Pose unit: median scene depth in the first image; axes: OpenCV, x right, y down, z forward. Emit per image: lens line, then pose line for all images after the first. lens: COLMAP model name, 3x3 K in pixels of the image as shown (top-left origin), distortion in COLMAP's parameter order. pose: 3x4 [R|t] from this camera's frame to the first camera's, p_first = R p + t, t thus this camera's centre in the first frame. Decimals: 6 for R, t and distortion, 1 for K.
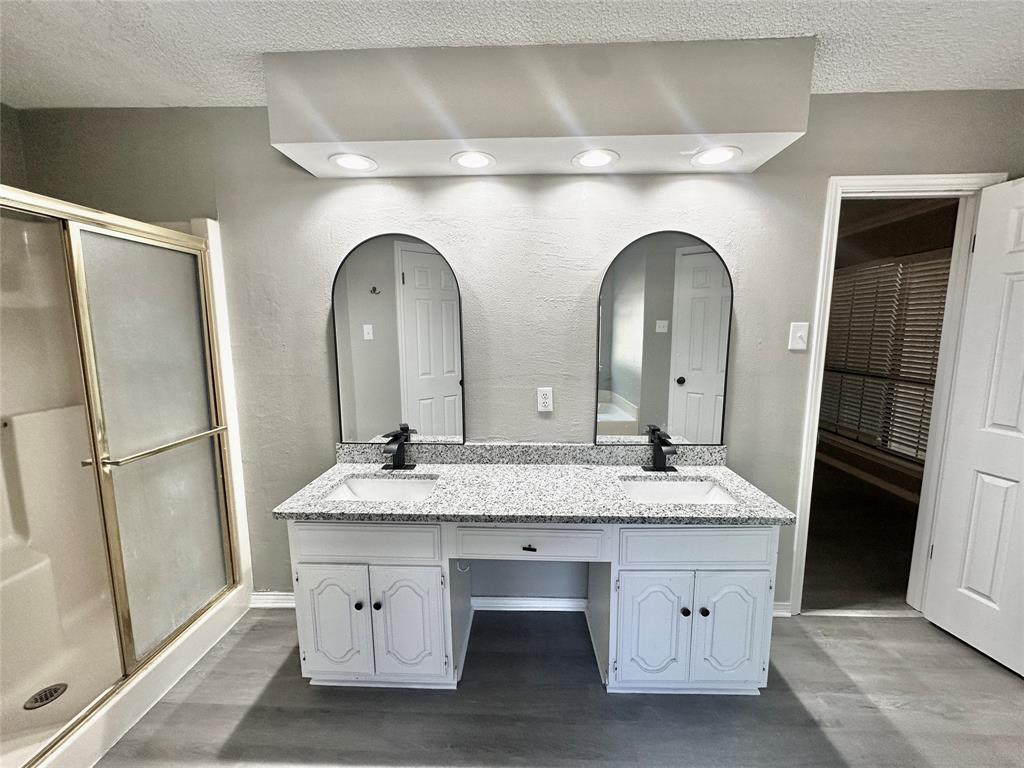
lens RADIAL K [[408.6, 0, 513.7], [0, 408.6, 384.9], [0, 0, 1]] dist [-0.003040, 0.000543]
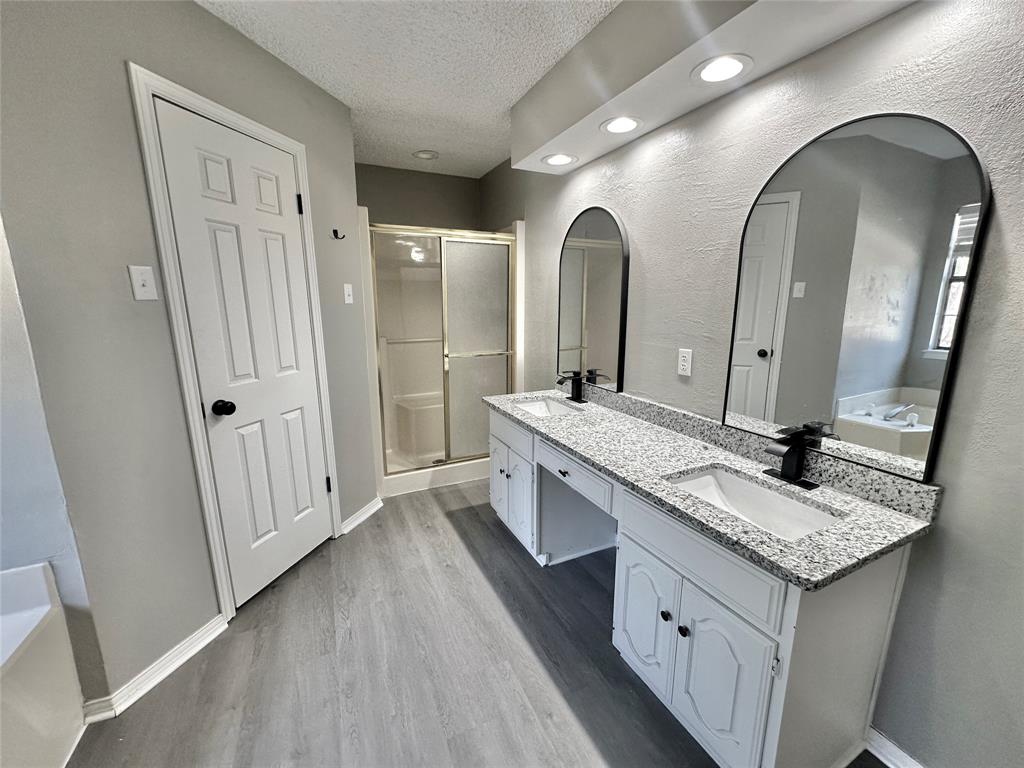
lens RADIAL K [[408.6, 0, 512.9], [0, 408.6, 385.4], [0, 0, 1]] dist [-0.003040, 0.000543]
pose [[0.467241, 0.182502, -0.865089, 0.741503], [-0.124471, 0.982297, 0.140001, 0.006841], [0.875324, 0.042264, 0.481686, 0.237081]]
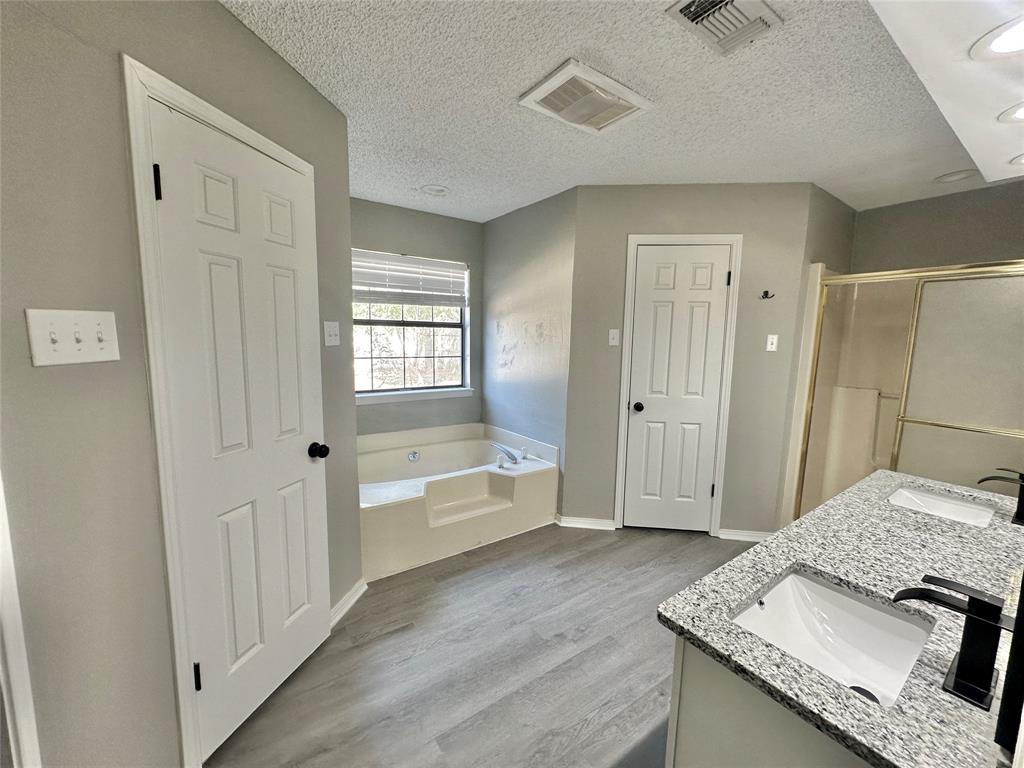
lens RADIAL K [[408.6, 0, 513.2], [0, 408.6, 386.0], [0, 0, 1]] dist [-0.003040, 0.000543]
pose [[-0.796728, 0.067683, -0.600536, 0.991193], [-0.096733, 0.966614, 0.237277, -0.141356], [0.596546, 0.247137, -0.763581, 0.999062]]
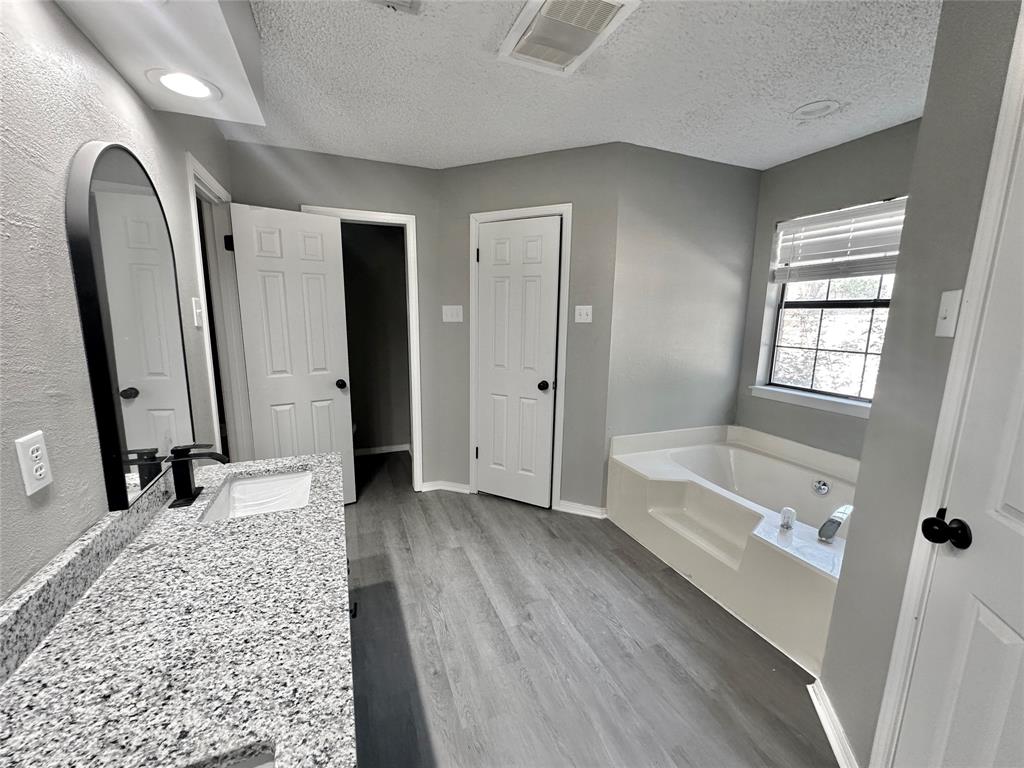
lens RADIAL K [[408.6, 0, 513.1], [0, 408.6, 385.6], [0, 0, 1]] dist [-0.003040, 0.000543]
pose [[-0.420093, -0.155125, 0.894124, -0.516240], [0.112085, 0.968868, 0.220754, -0.082186], [-0.900532, 0.192955, -0.389627, 0.750773]]
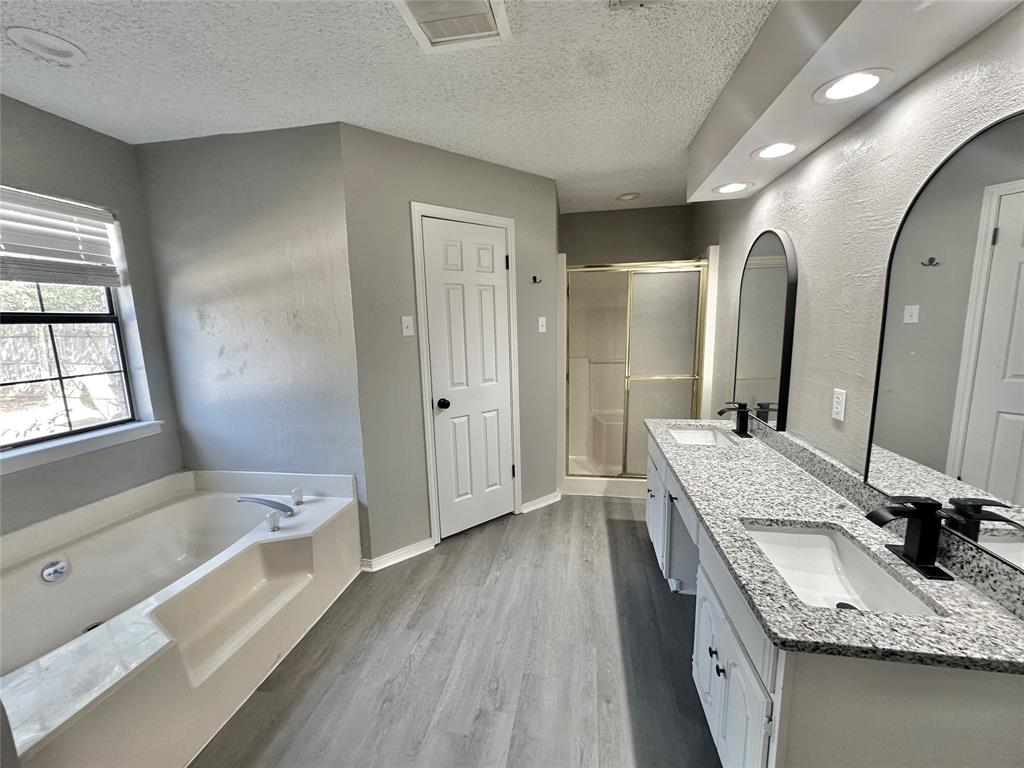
lens RADIAL K [[408.6, 0, 513.1], [0, 408.6, 385.3], [0, 0, 1]] dist [-0.003040, 0.000543]
pose [[-0.135116, 0.165433, -0.976922, 0.982655], [-0.113243, 0.976924, 0.181096, -0.076707], [0.984337, 0.135098, -0.113264, 0.492779]]
